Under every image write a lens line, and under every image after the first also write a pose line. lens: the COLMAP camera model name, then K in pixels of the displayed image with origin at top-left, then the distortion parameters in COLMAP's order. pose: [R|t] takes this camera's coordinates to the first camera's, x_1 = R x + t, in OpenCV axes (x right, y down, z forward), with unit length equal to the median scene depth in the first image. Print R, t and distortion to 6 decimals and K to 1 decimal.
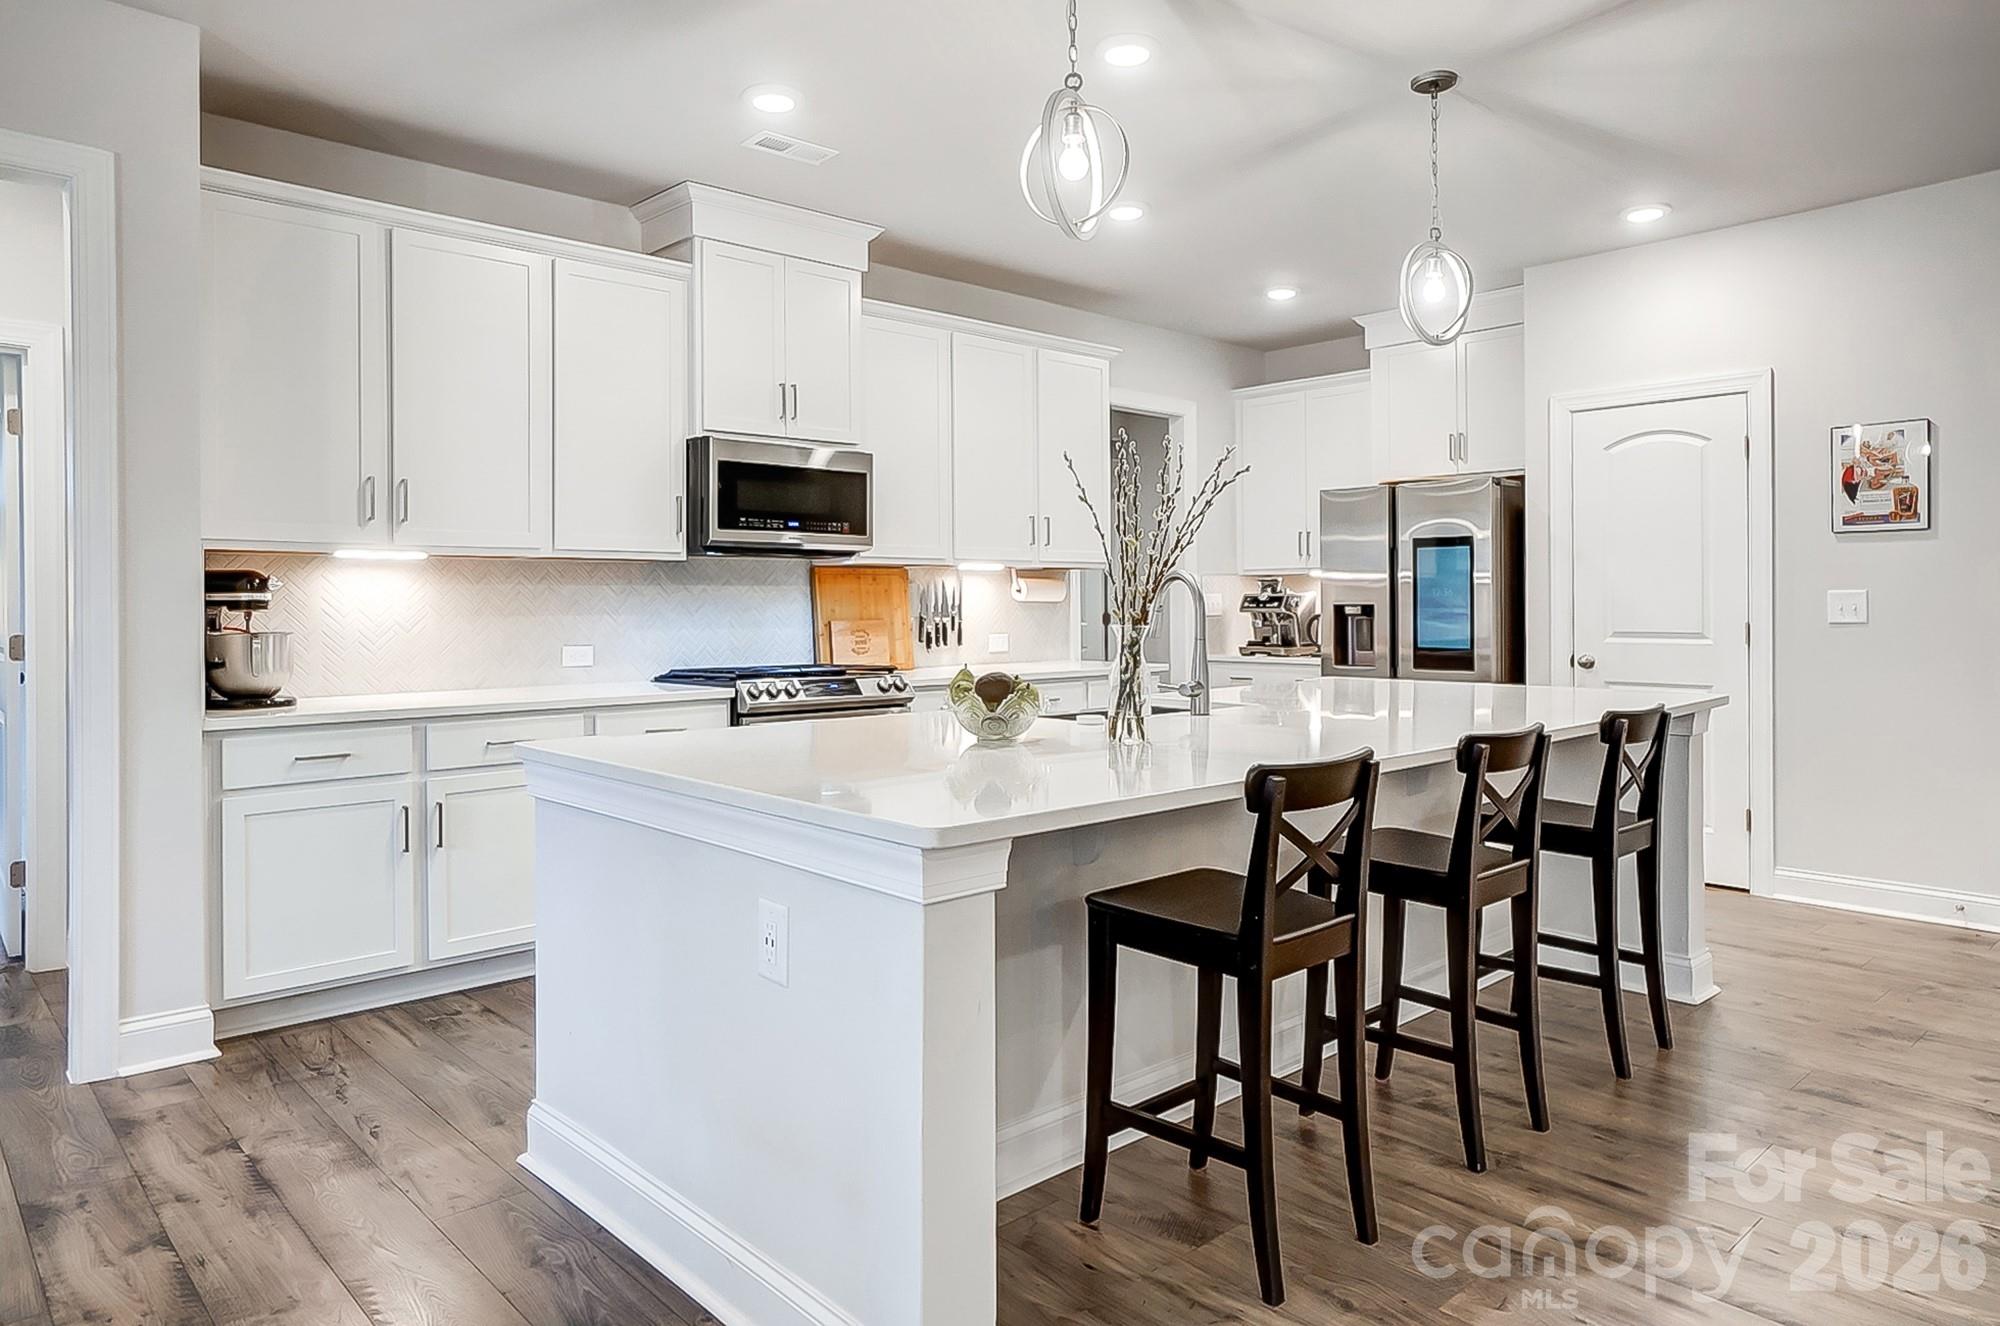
lens RADIAL K [[1257.2, 0, 999.1], [0, 1257.2, 604.1], [0, 0, 1]] dist [-0.001597, -0.000342]
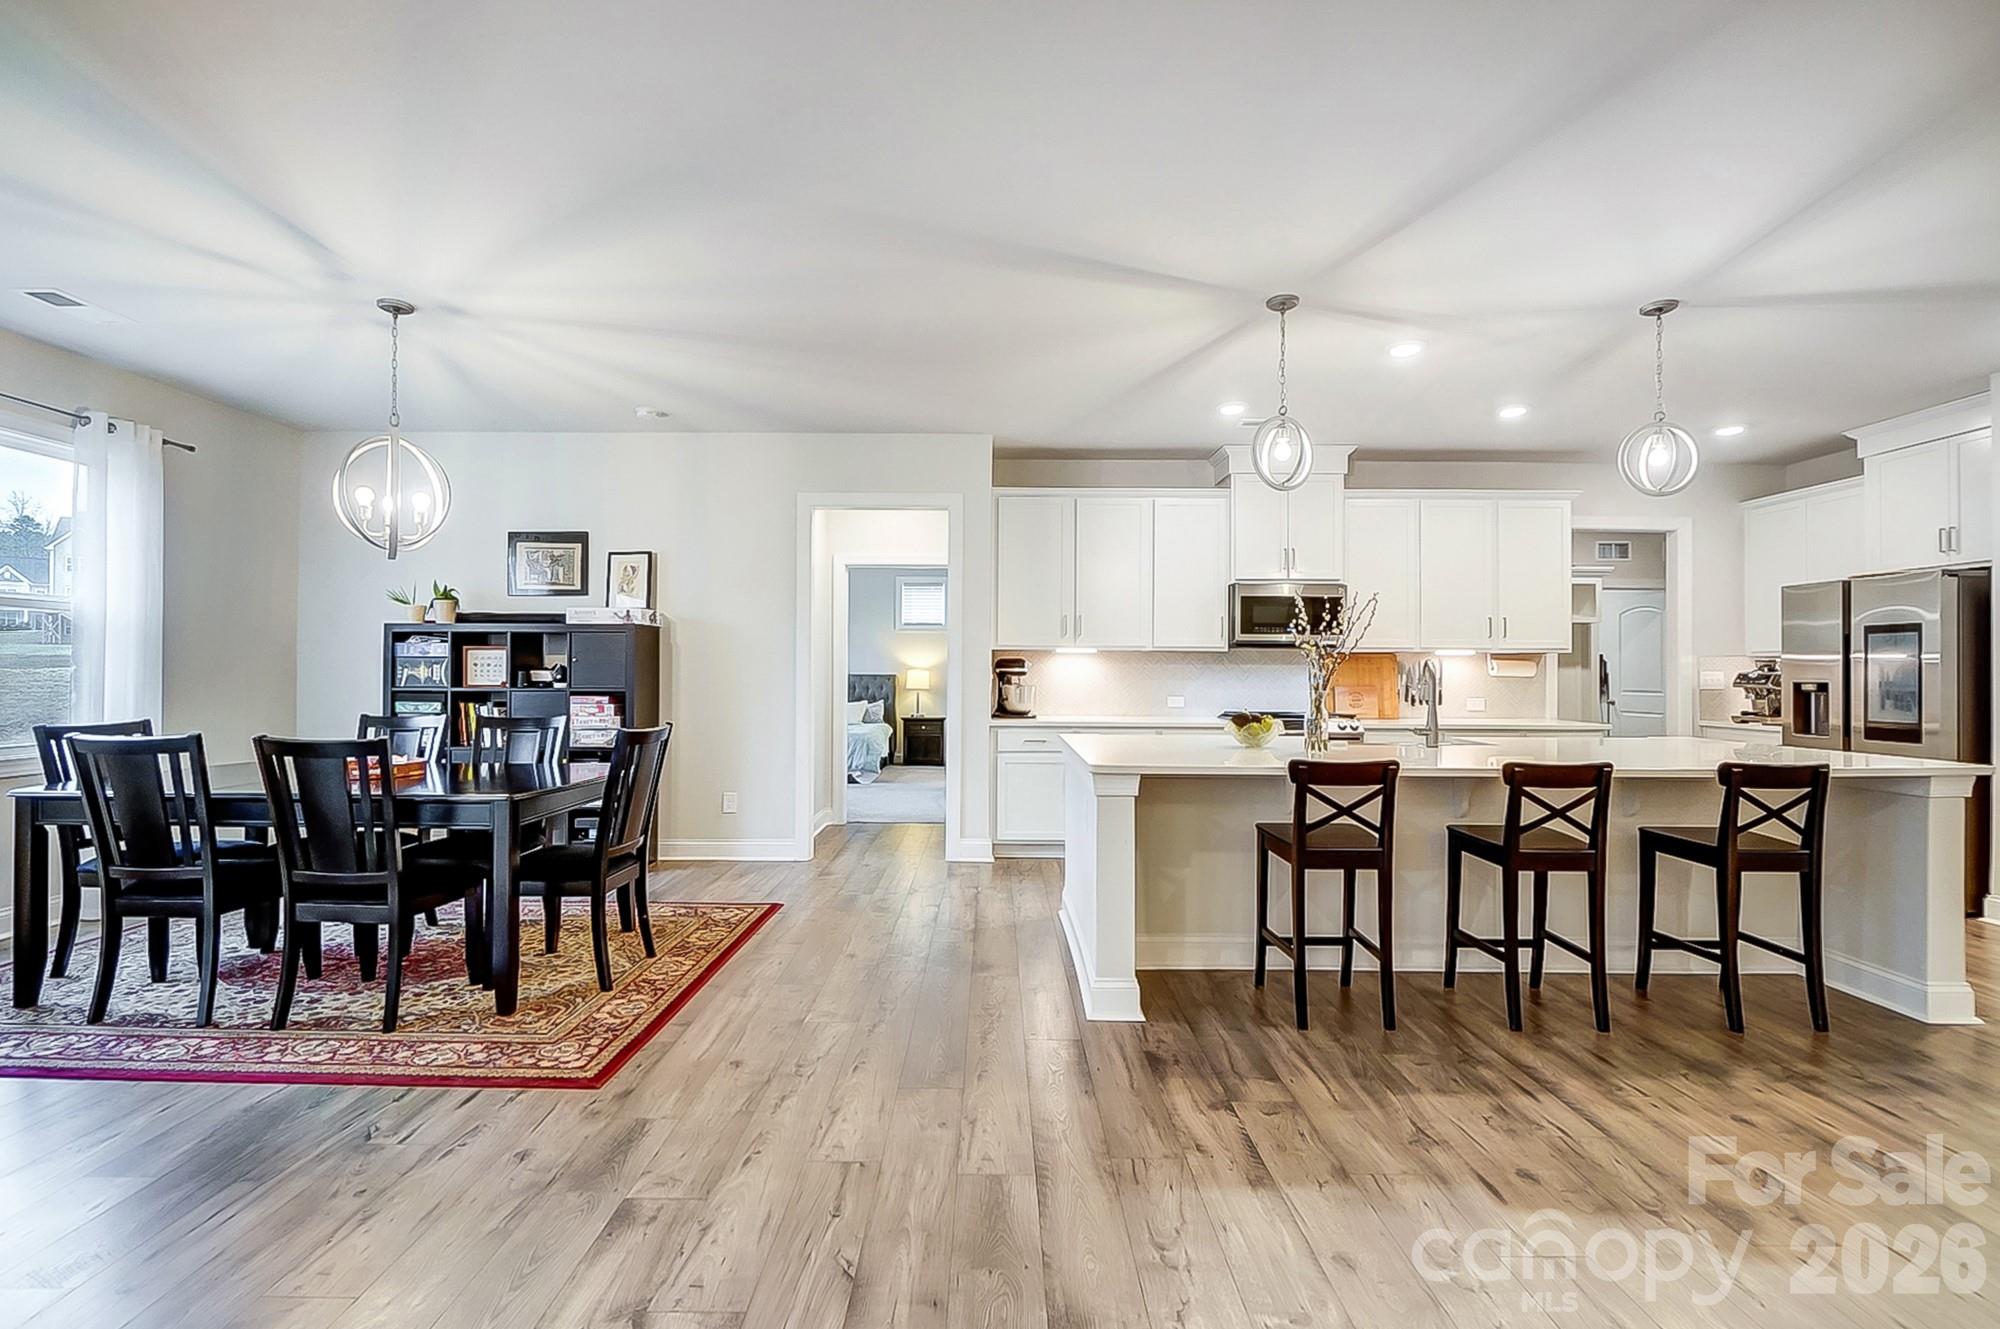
lens RADIAL K [[879.5, 0, 1000.0], [0, 879.5, 664.5], [0, 0, 1]] dist [-0.002916, -0.000237]
pose [[0.735831, 0.004994, -0.677147, 0.351846], [-0.010451, 0.999937, -0.003982, -0.006717], [0.677085, 0.010007, 0.735837, -0.154527]]
